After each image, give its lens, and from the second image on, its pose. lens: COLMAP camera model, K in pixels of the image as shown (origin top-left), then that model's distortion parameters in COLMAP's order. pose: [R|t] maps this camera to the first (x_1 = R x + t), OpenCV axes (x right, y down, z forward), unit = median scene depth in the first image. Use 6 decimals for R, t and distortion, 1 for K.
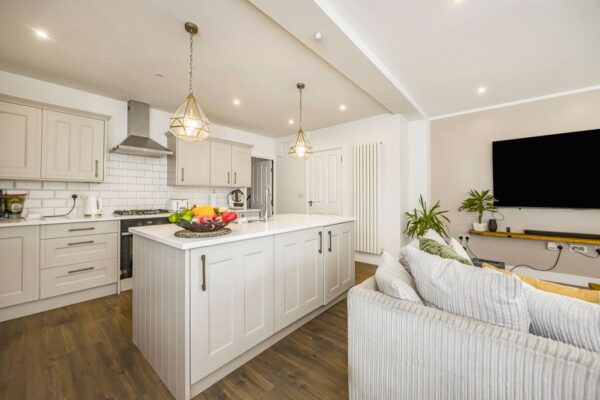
lens RADIAL K [[230.3, 0, 304.1], [0, 230.3, 197.4], [0, 0, 1]] dist [-0.000688, -0.000004]
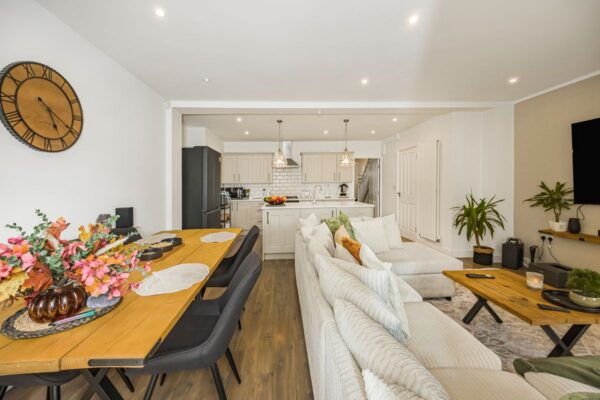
lens RADIAL K [[237.6, 0, 298.6], [0, 237.6, 191.1], [0, 0, 1]] dist [0.001287, 0.000358]
pose [[0.687959, 0.008070, -0.725705, 0.771594], [0.007458, 0.999807, 0.018188, -0.024812], [0.725712, -0.017925, 0.687765, -0.300302]]
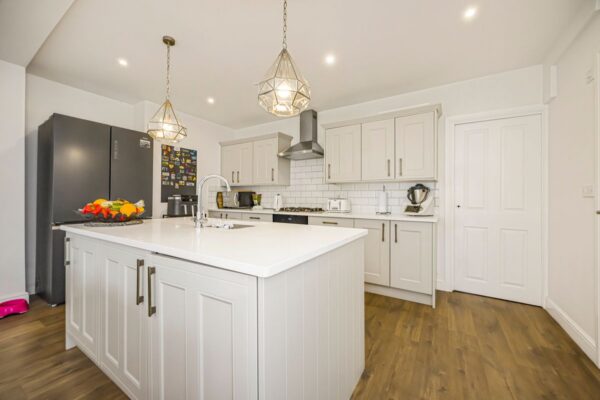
lens RADIAL K [[230.3, 0, 304.1], [0, 230.3, 197.4], [0, 0, 1]] dist [-0.000688, -0.000004]
pose [[0.140083, 0.000531, -0.990140, 0.371180], [-0.011310, 0.999935, -0.001064, 0.006005], [0.990075, 0.011348, 0.140080, 0.783851]]
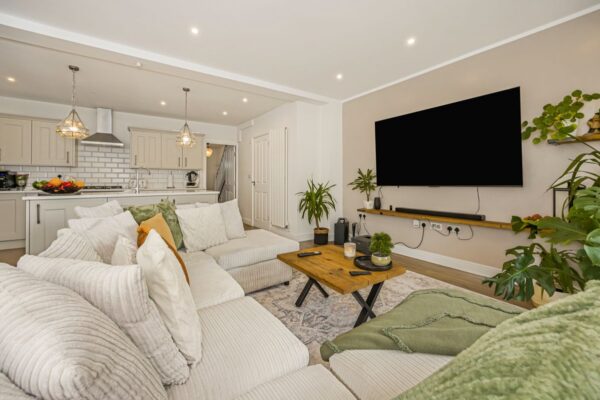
lens RADIAL K [[243.6, 0, 309.5], [0, 243.6, 183.9], [0, 0, 1]] dist [-0.000413, 0.000029]
pose [[0.972265, 0.002763, -0.233865, 0.792162], [-0.001462, 0.999982, 0.005736, 0.029391], [0.233877, -0.005235, 0.972252, -0.136537]]
